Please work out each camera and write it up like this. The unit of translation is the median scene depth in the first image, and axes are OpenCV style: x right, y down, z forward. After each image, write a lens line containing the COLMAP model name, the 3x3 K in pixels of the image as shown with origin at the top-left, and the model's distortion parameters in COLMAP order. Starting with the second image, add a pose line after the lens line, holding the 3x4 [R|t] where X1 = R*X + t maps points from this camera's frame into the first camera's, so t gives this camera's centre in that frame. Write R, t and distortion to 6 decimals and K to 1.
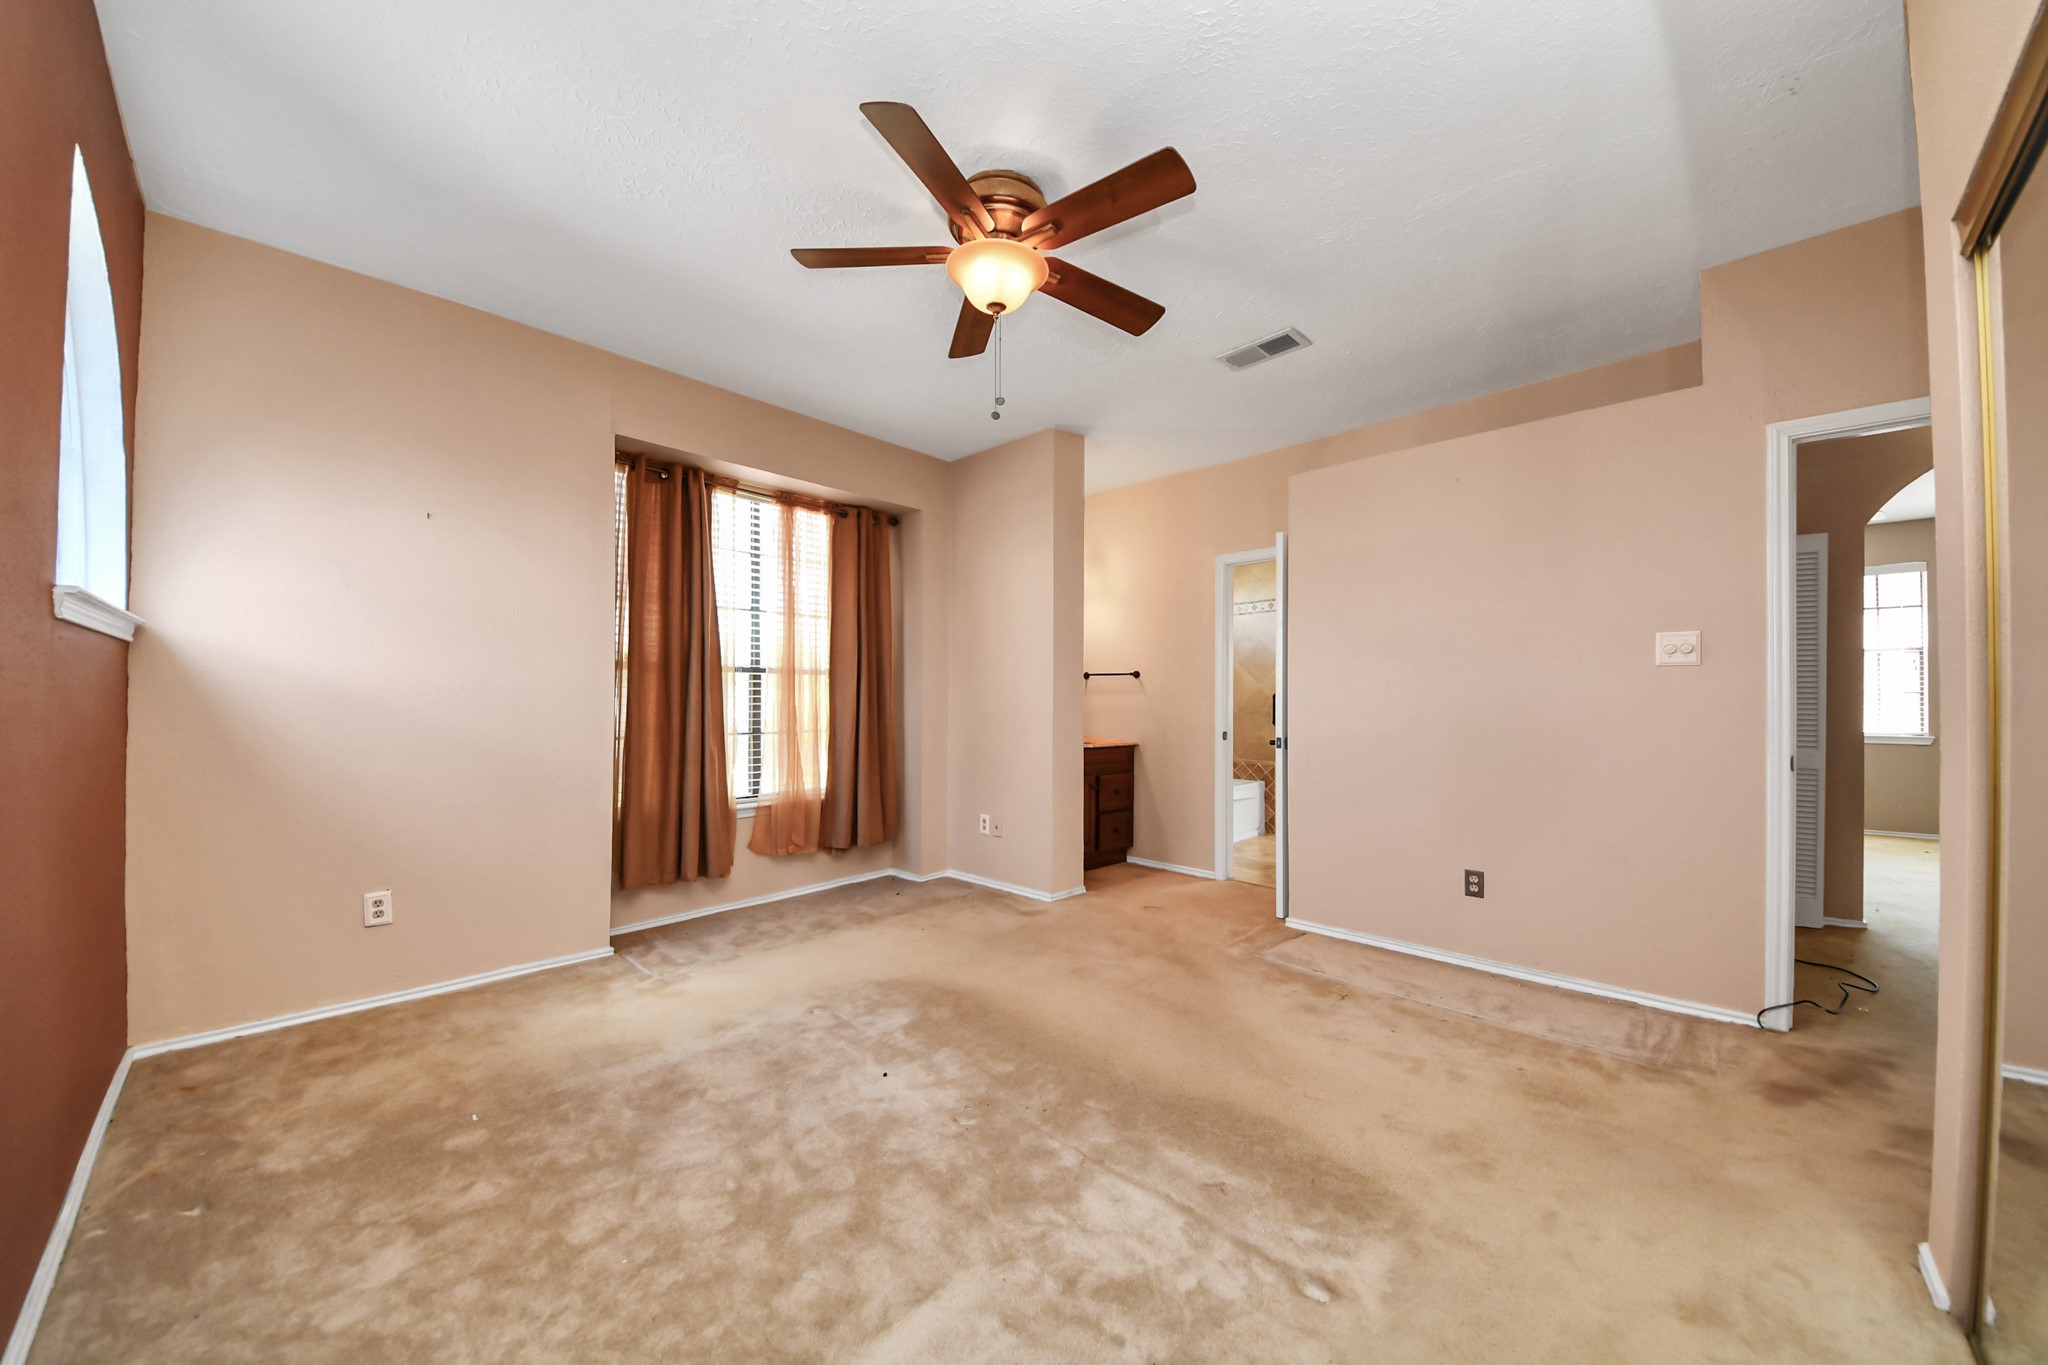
lens RADIAL K [[725.6, 0, 1028.5], [0, 725.6, 696.4], [0, 0, 1]] dist [0.029113, -0.020265]
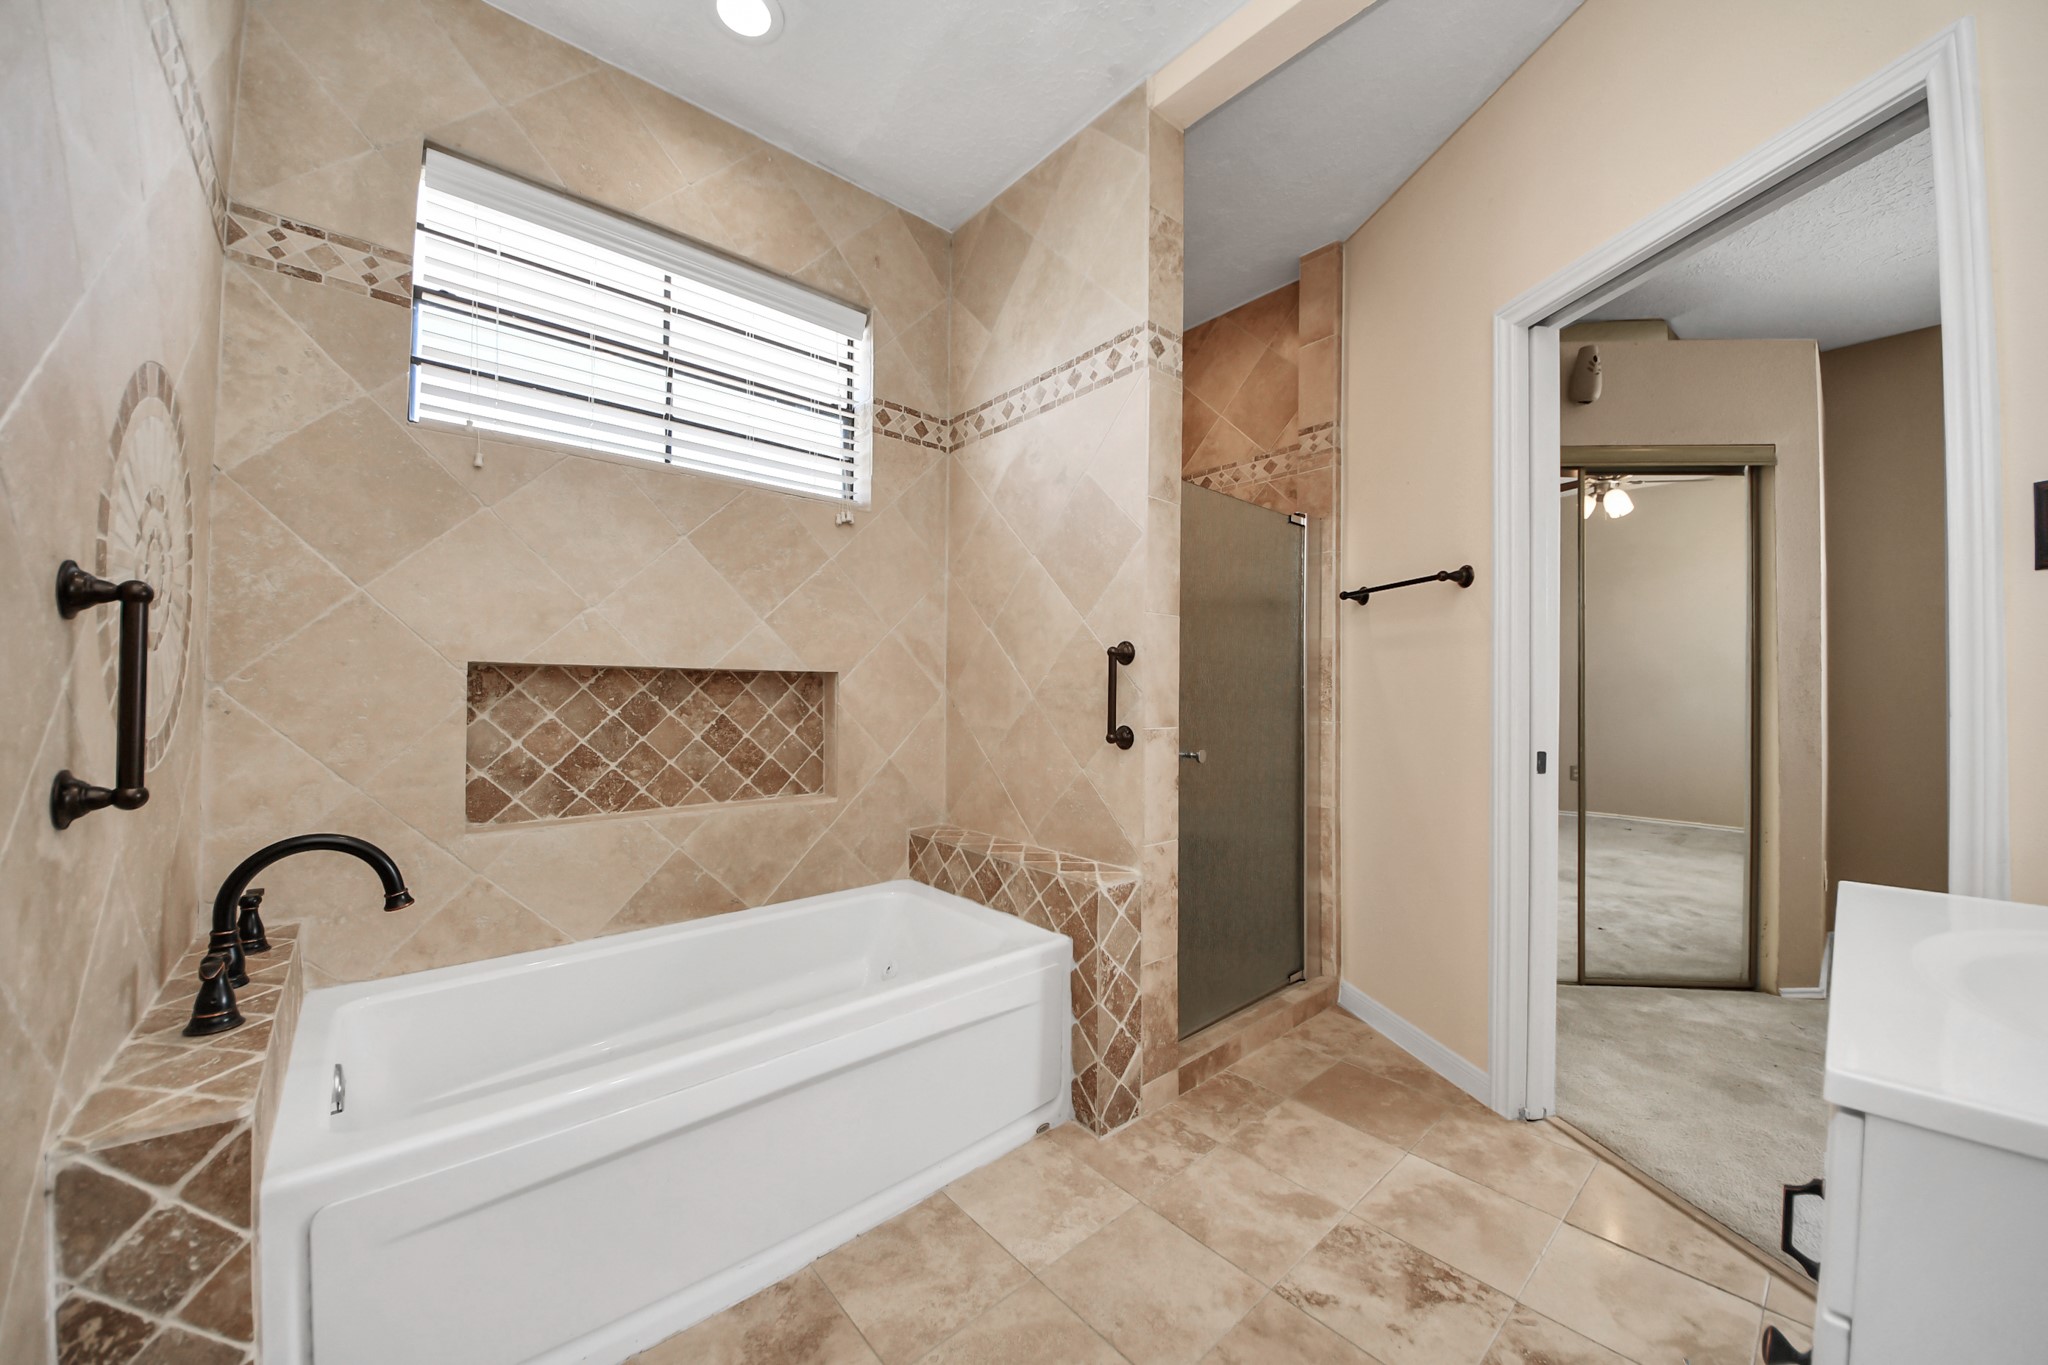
lens RADIAL K [[724.1, 0, 1022.9], [0, 724.1, 689.1], [0, 0, 1]] dist [0.042749, -0.023865]
pose [[0.995453, 0.002333, -0.095222, 0.519489], [-0.002364, 0.999997, -0.000215, 0.024367], [0.095222, 0.000439, 0.995456, 1.103698]]
